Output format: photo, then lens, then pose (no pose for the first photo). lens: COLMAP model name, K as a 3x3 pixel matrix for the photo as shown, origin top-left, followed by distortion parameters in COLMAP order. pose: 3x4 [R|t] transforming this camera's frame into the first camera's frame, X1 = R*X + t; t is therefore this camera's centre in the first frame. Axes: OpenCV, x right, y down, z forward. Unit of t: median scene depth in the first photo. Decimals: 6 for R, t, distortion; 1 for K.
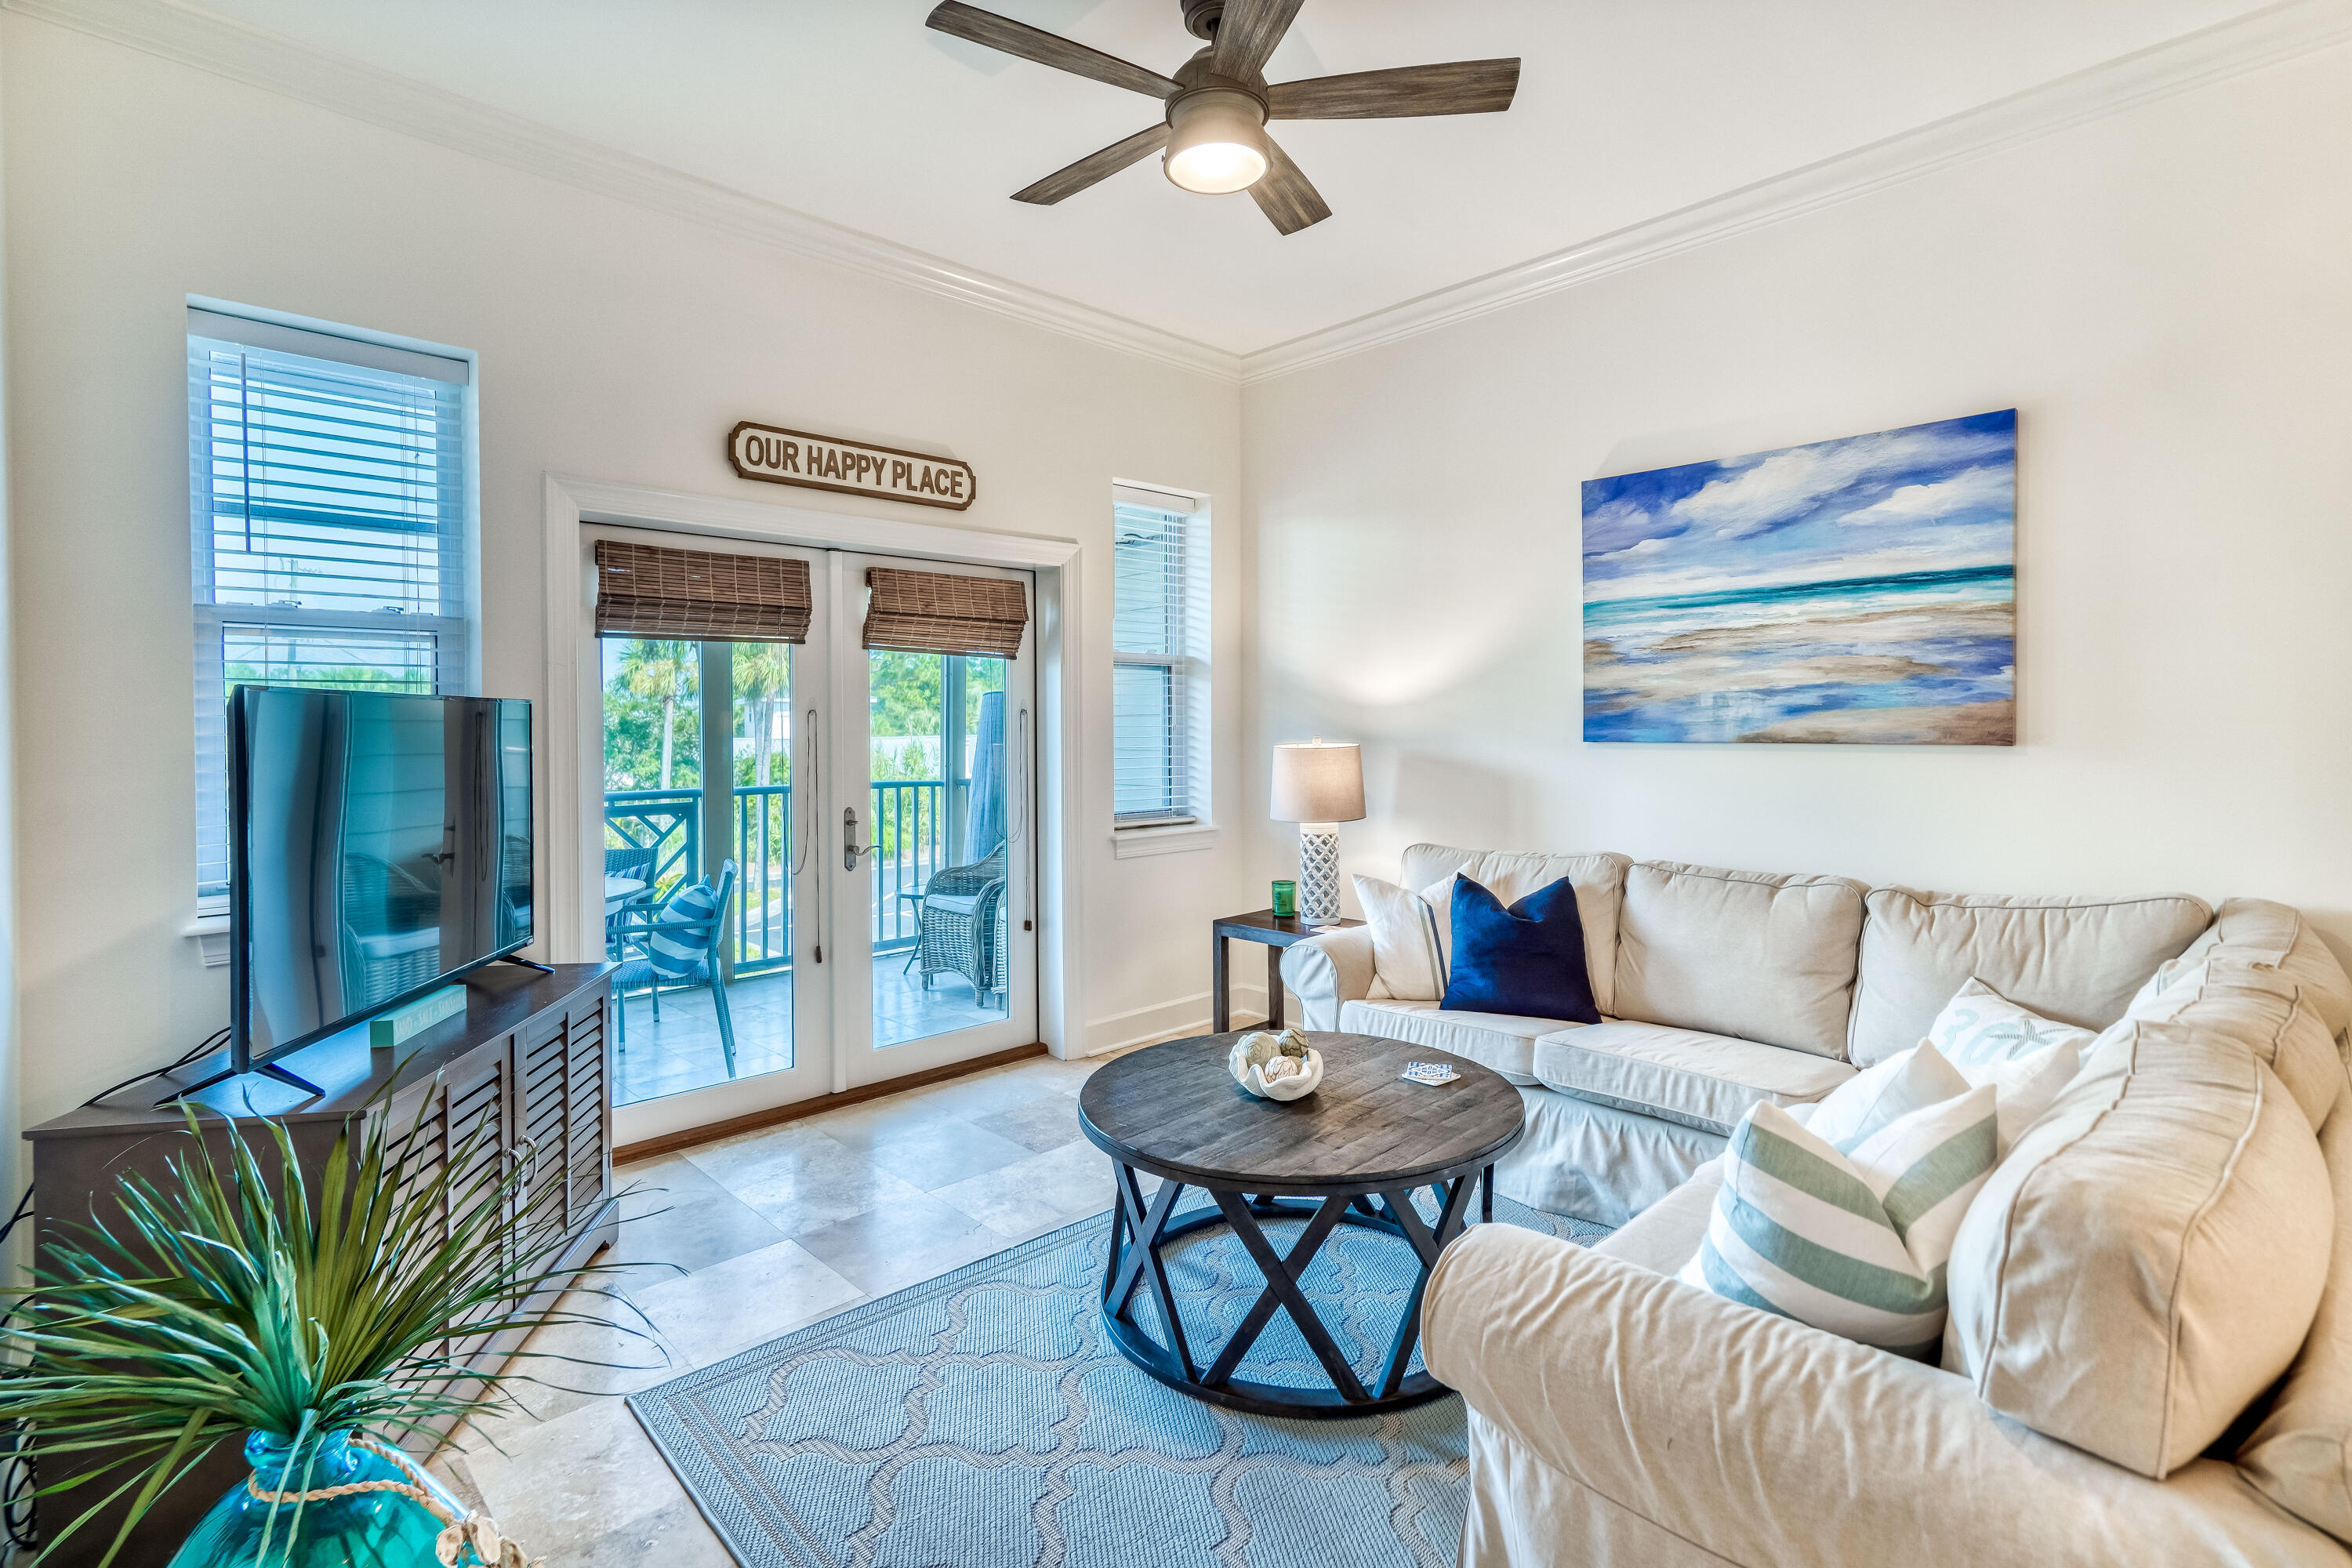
lens RADIAL K [[1087.0, 0, 1127.3], [0, 1087.0, 733.0], [0, 0, 1]] dist [-0.000041, 0.008472]
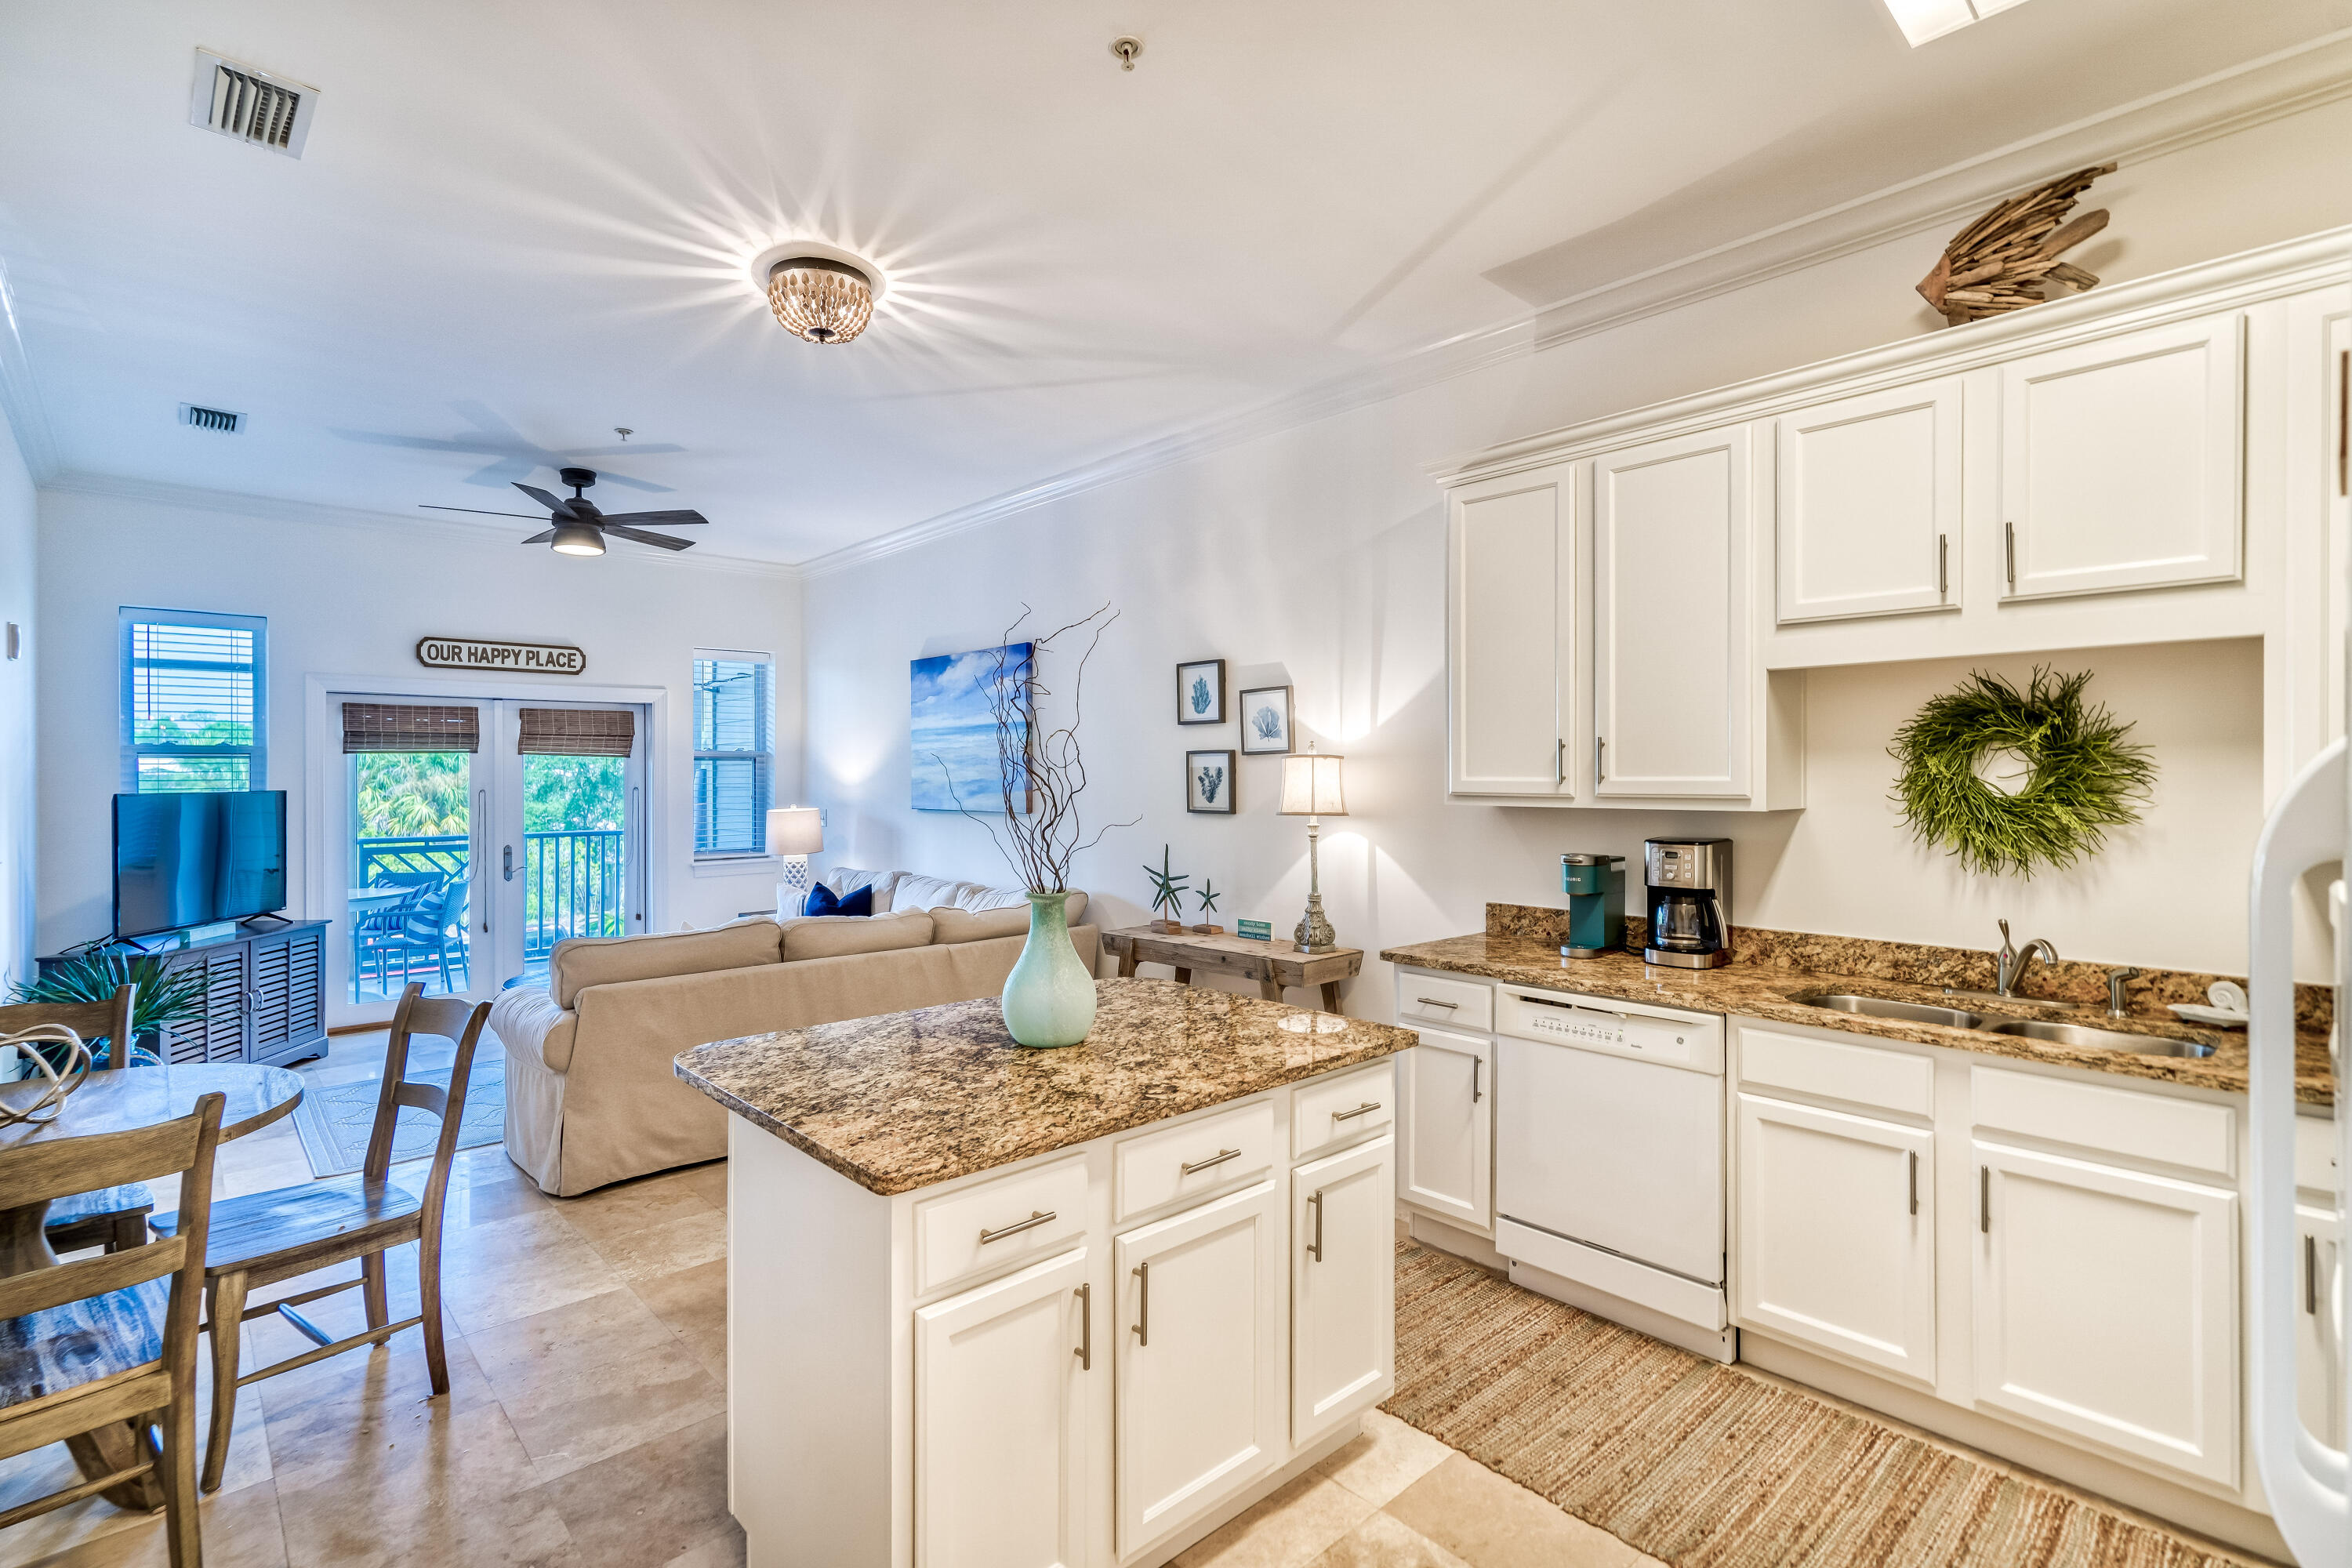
lens RADIAL K [[1087.0, 0, 1107.6], [0, 1087.0, 771.0], [0, 0, 1]] dist [-0.000041, 0.008472]
pose [[0.999740, 0.000771, -0.022794, 0.783492], [-0.001038, 0.999931, -0.011684, -0.032346], [0.022783, 0.011705, 0.999672, -0.766401]]
